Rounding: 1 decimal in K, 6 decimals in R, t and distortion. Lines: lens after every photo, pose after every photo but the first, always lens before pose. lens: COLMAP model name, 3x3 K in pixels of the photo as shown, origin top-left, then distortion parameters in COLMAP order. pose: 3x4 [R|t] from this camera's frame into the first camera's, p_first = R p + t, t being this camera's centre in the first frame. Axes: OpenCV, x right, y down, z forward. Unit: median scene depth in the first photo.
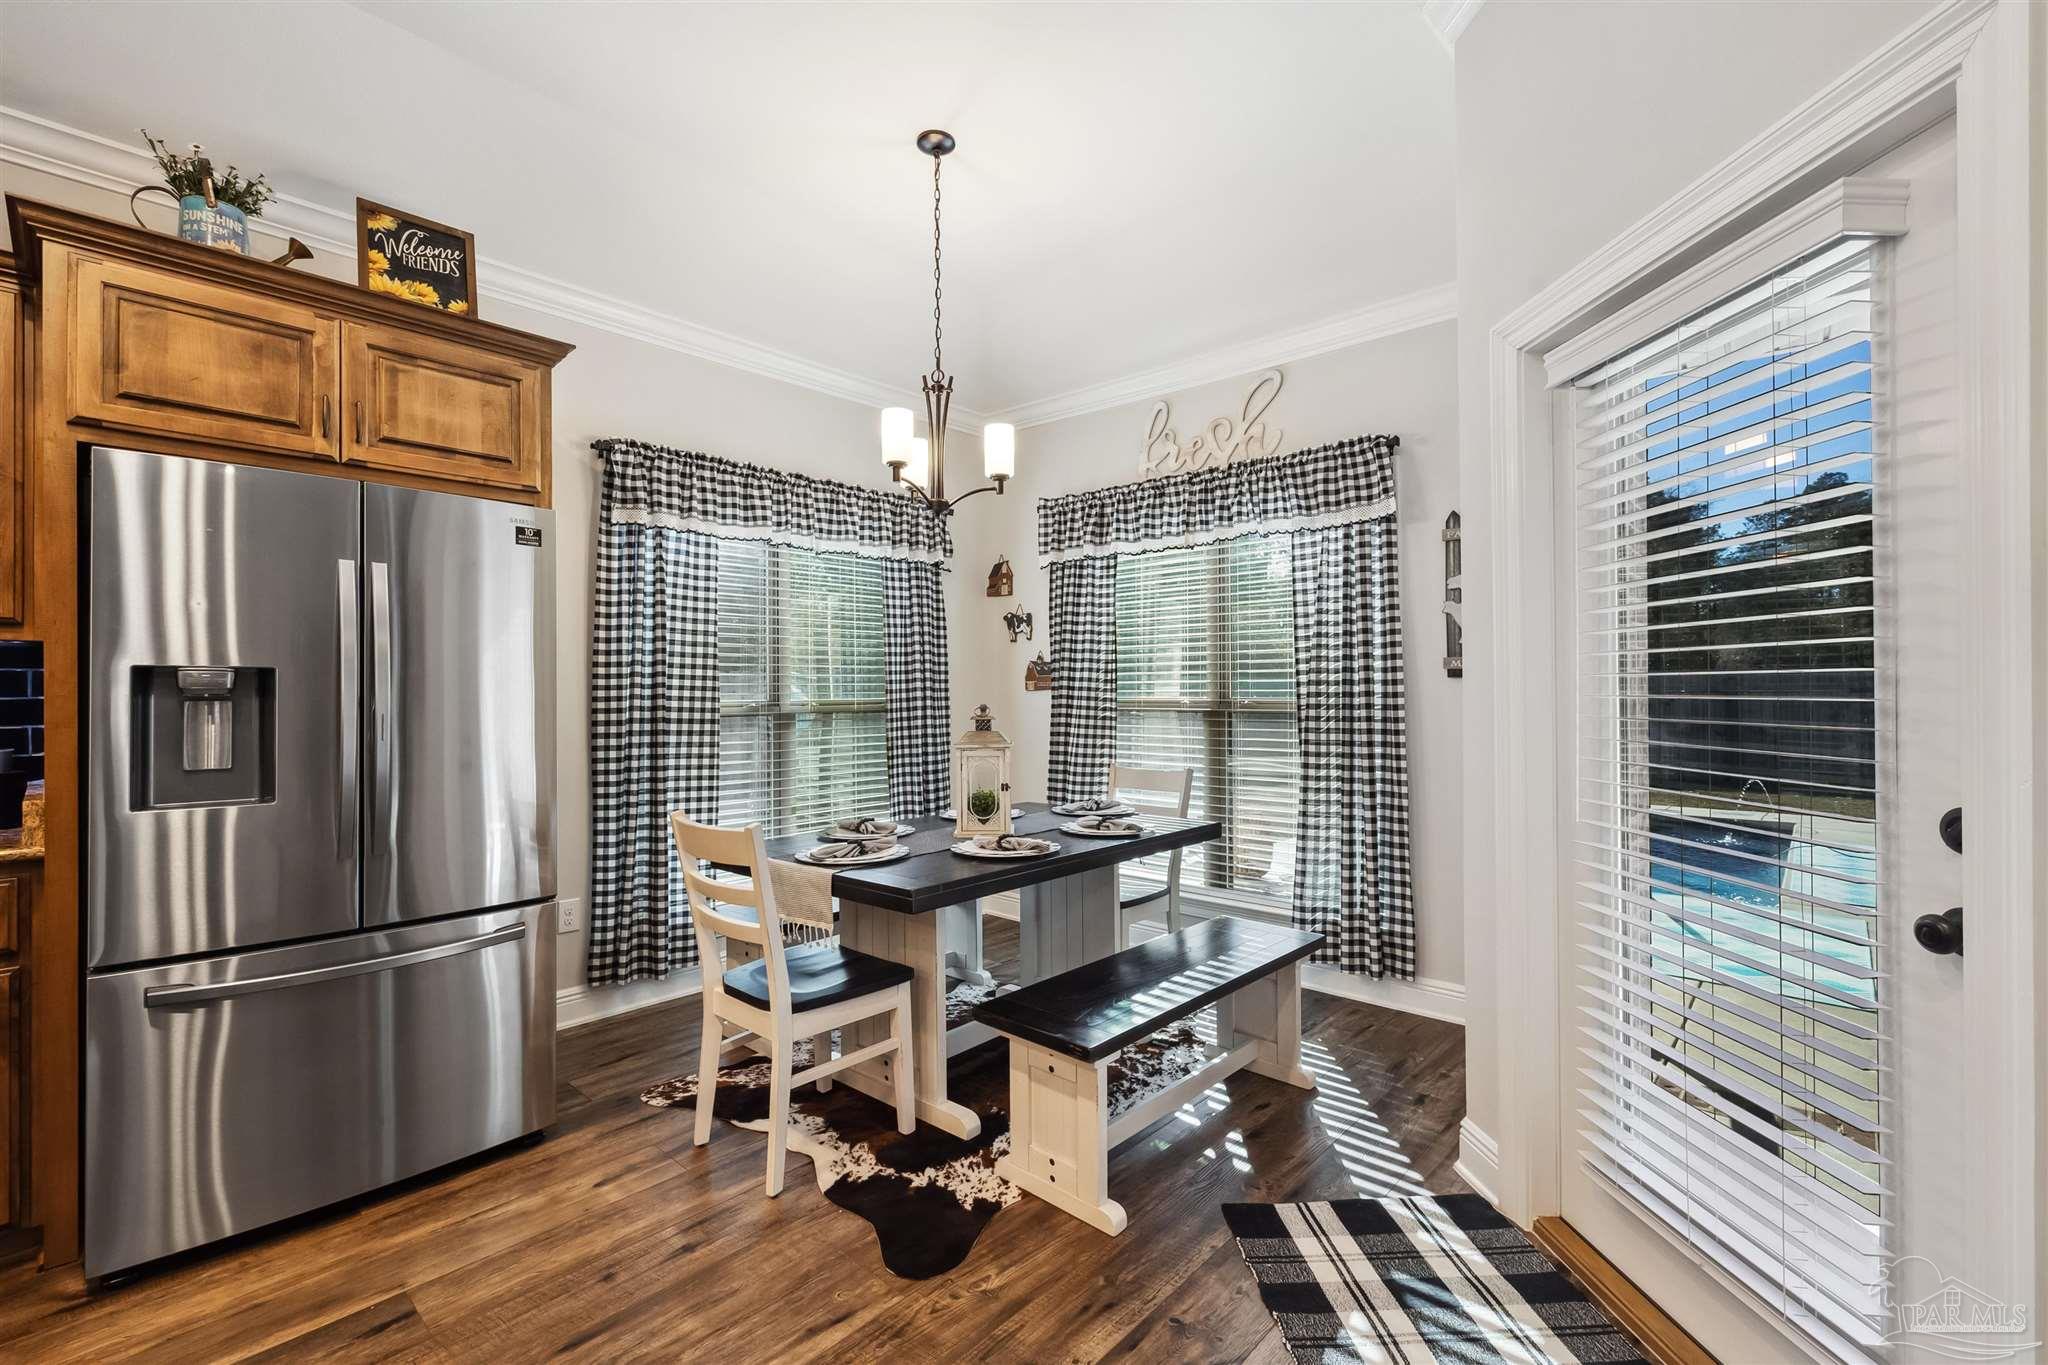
lens RADIAL K [[874.9, 0, 1022.3], [0, 874.9, 693.4], [0, 0, 1]] dist [0.000395, 0.000071]
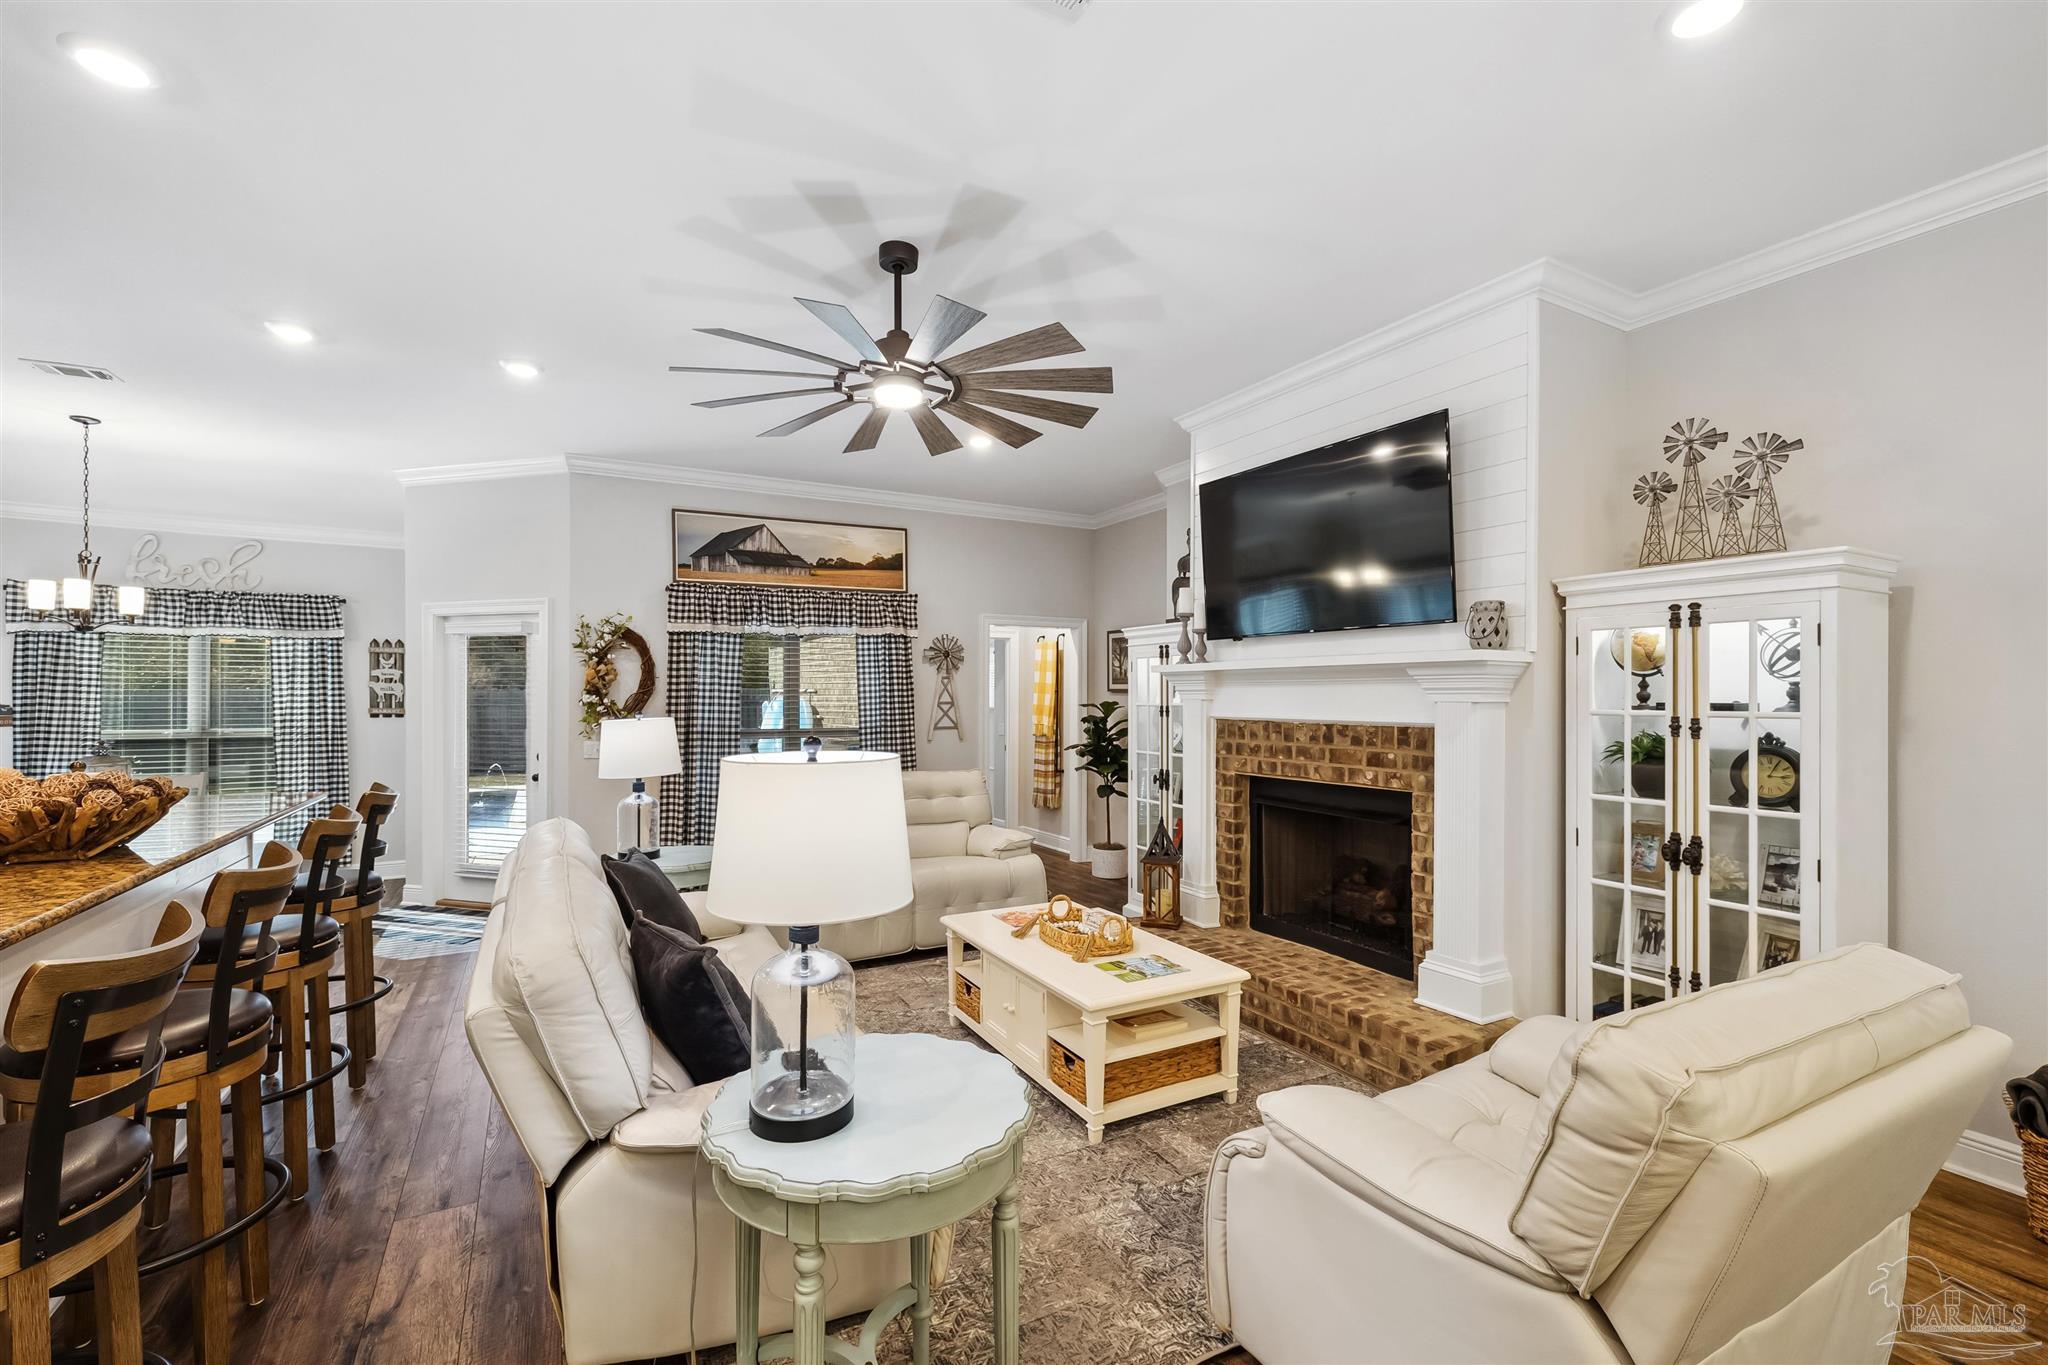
lens RADIAL K [[874.9, 0, 1022.3], [0, 874.9, 693.4], [0, 0, 1]] dist [0.000395, 0.000071]
pose [[0.319546, 0.000020, 0.947571, -0.962849], [-0.002674, 0.999996, 0.000881, -0.079371], [-0.947567, -0.002816, 0.319545, -1.103111]]
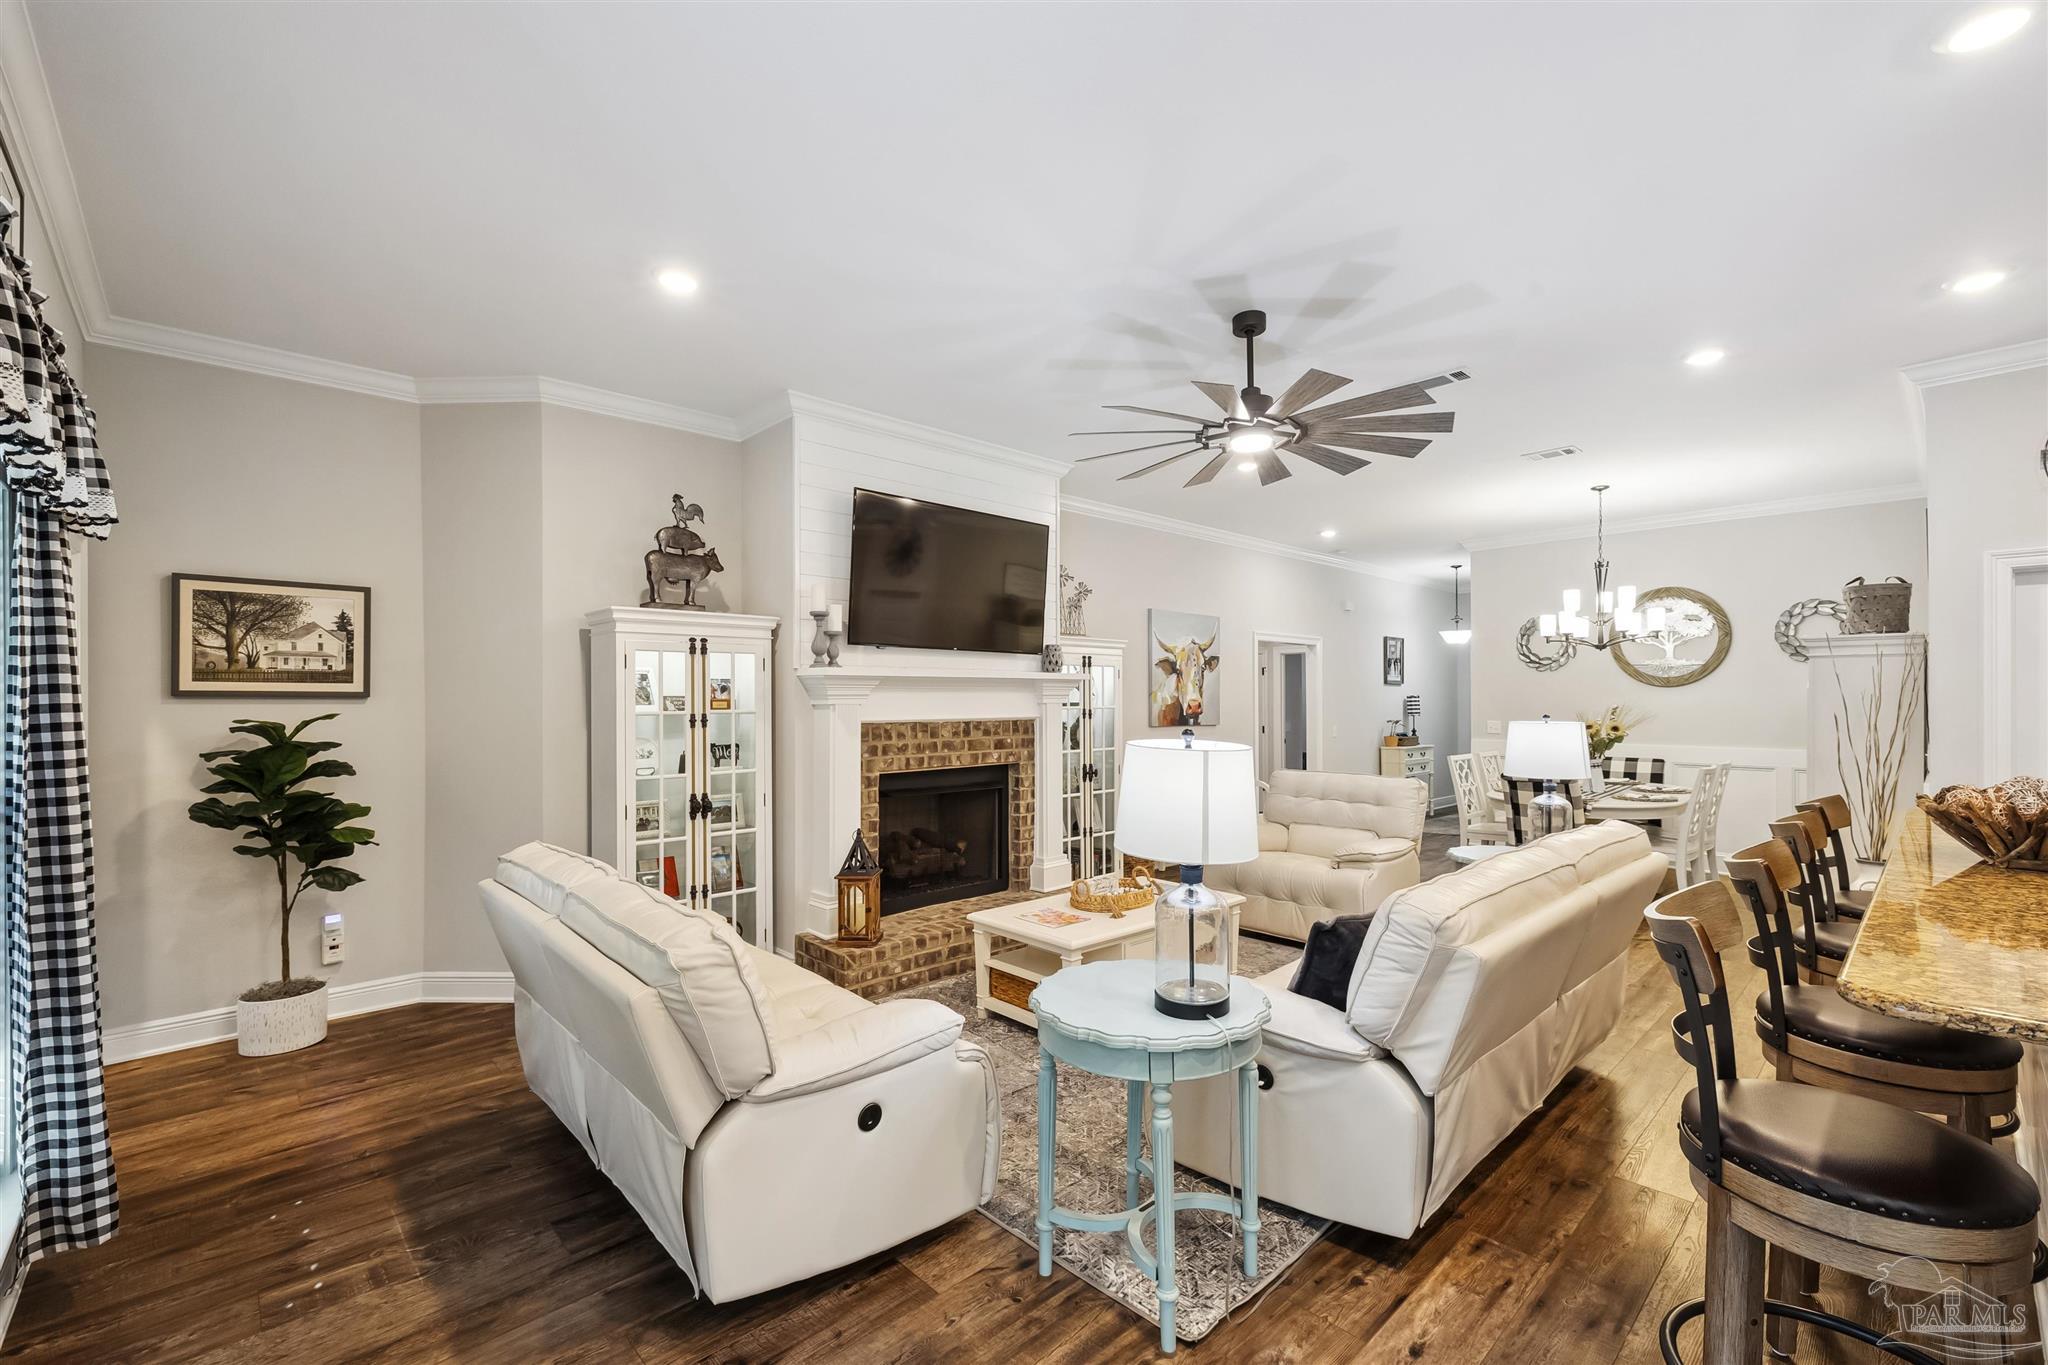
lens RADIAL K [[874.9, 0, 1022.3], [0, 874.9, 693.4], [0, 0, 1]] dist [0.000395, 0.000071]
pose [[-0.997213, 0.004404, 0.074479, 1.602552], [0.003597, 0.999933, -0.010973, -0.056877], [-0.074522, -0.010674, -0.997162, 2.649689]]
